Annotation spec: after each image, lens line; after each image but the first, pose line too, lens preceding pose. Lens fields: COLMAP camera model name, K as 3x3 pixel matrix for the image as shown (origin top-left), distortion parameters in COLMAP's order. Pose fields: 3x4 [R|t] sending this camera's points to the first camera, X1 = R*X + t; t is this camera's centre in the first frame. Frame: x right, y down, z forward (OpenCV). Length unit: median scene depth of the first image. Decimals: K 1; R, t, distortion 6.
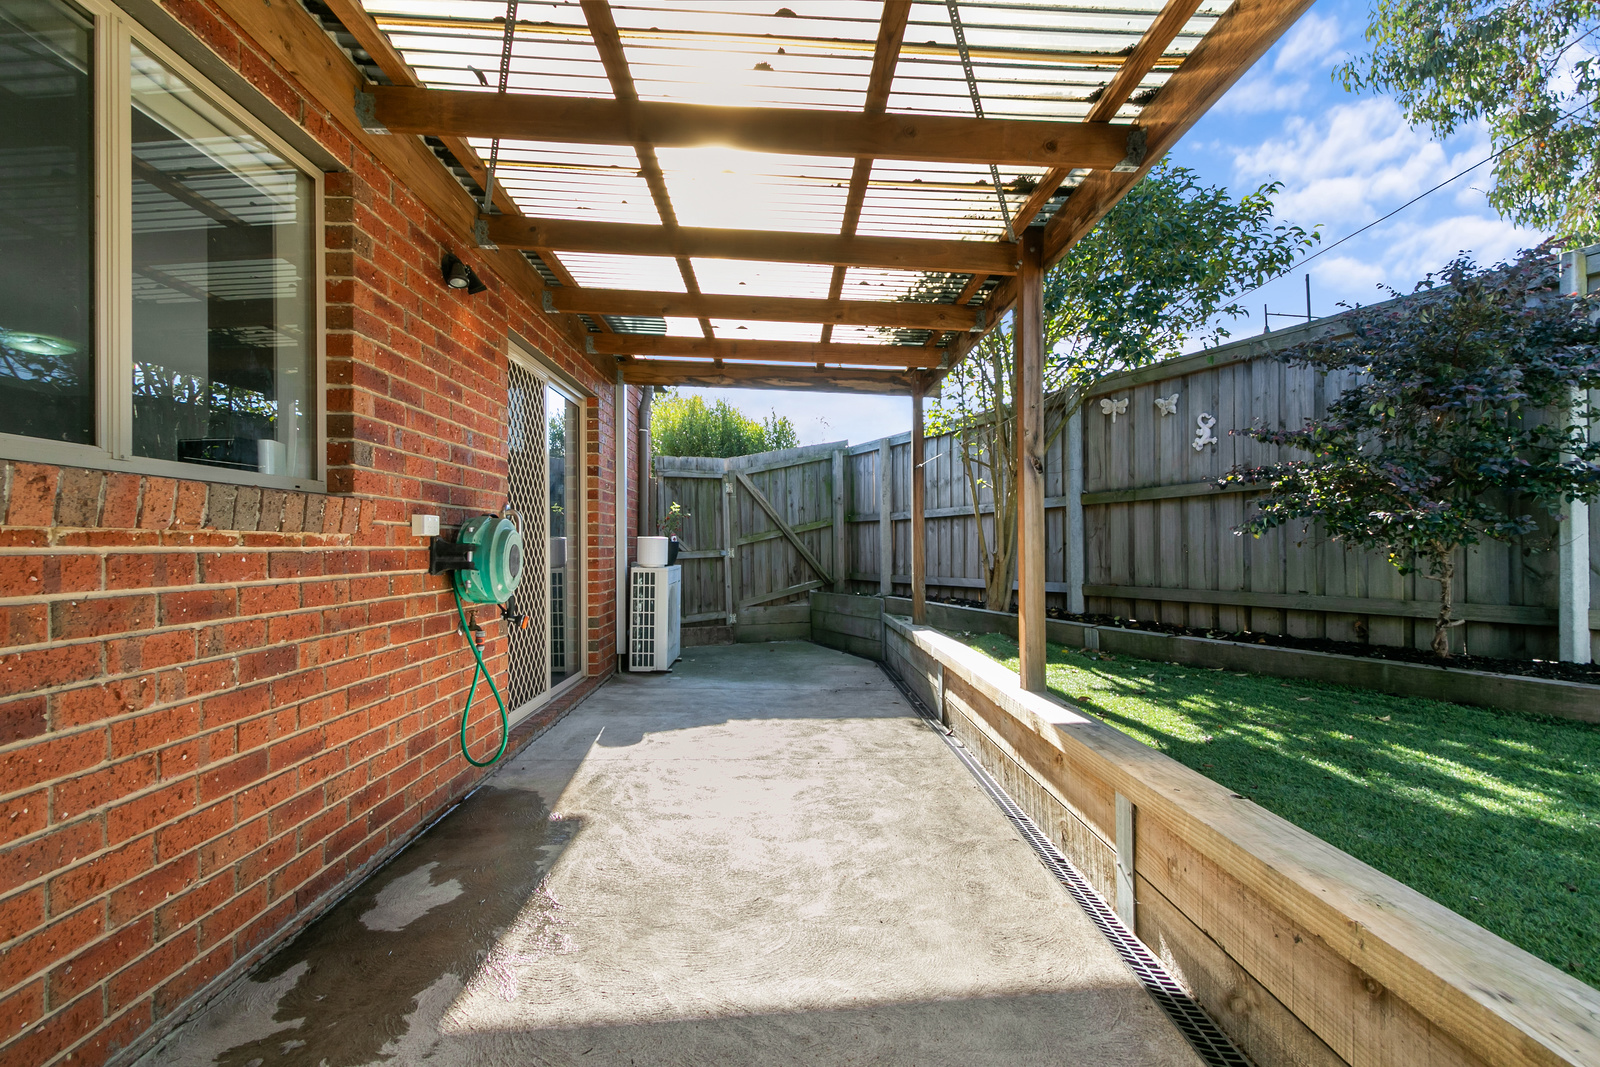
lens RADIAL K [[728.9, 0, 800.0], [0, 728.9, 536.1], [0, 0, 1]] dist [0.011903, -0.004620]
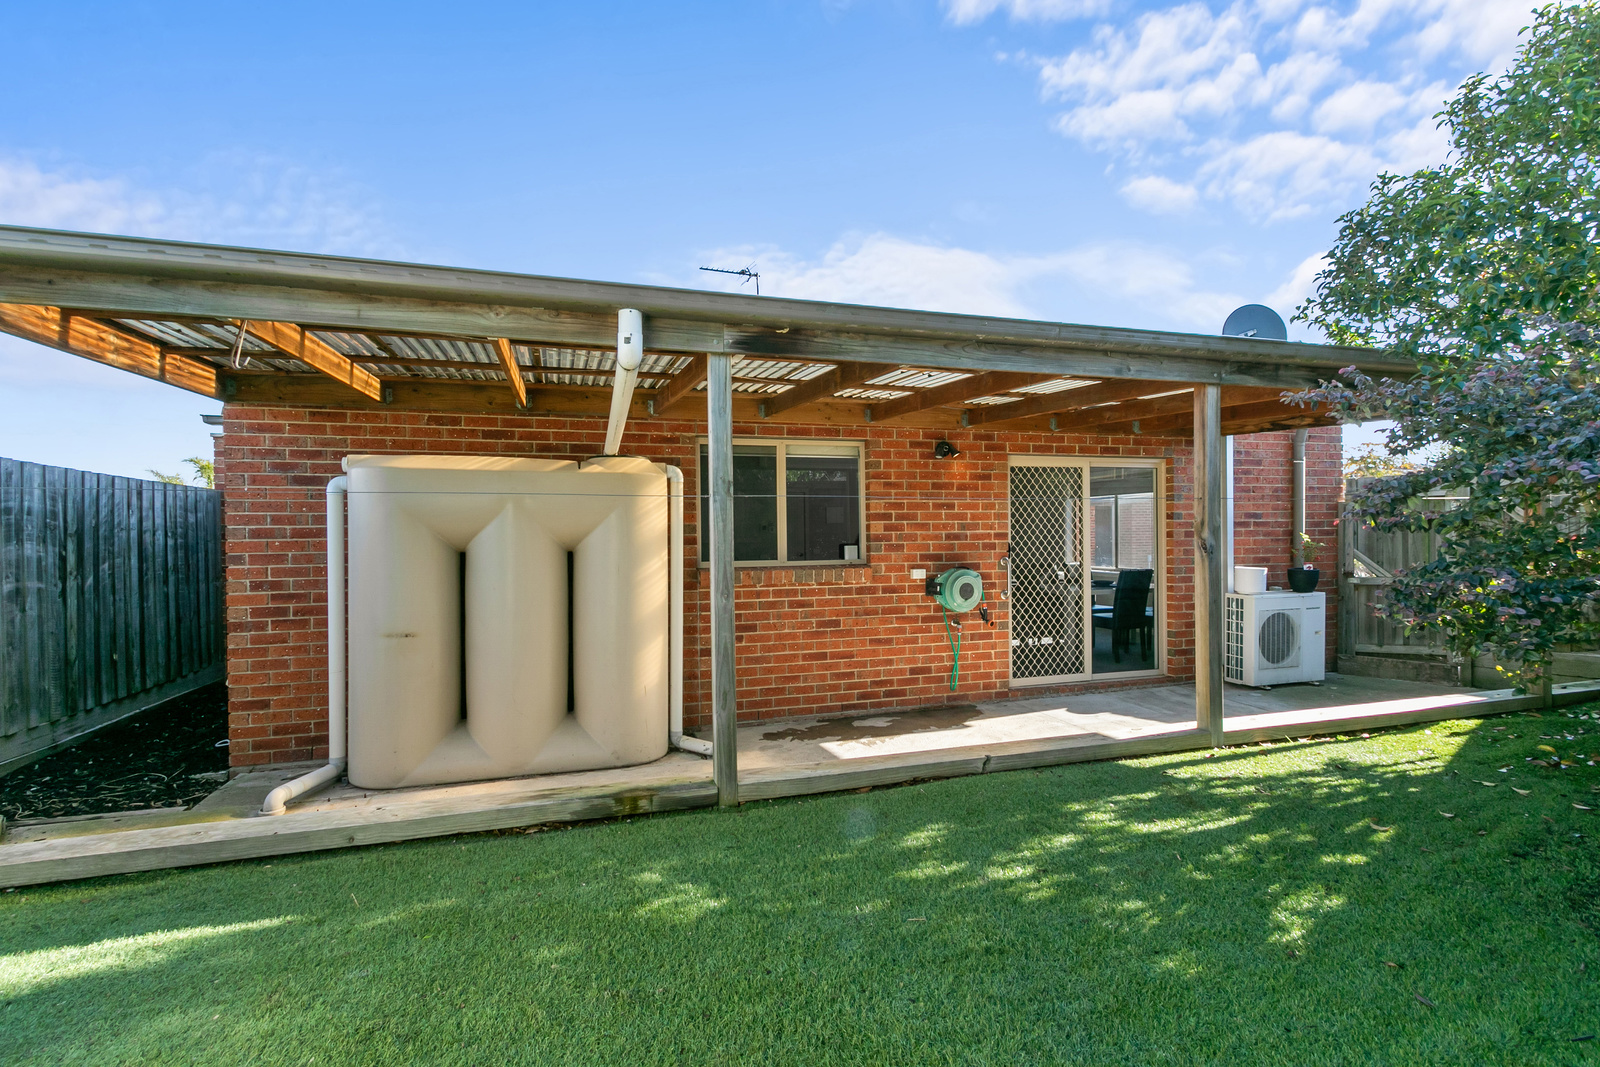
lens RADIAL K [[728.9, 0, 800.9], [0, 728.9, 534.4], [0, 0, 1]] dist [0.011903, -0.004620]
pose [[0.309345, 0.005490, -0.950934, 2.176057], [0.016282, 0.999806, 0.011068, -0.241244], [0.950810, -0.018907, 0.309196, -0.038436]]
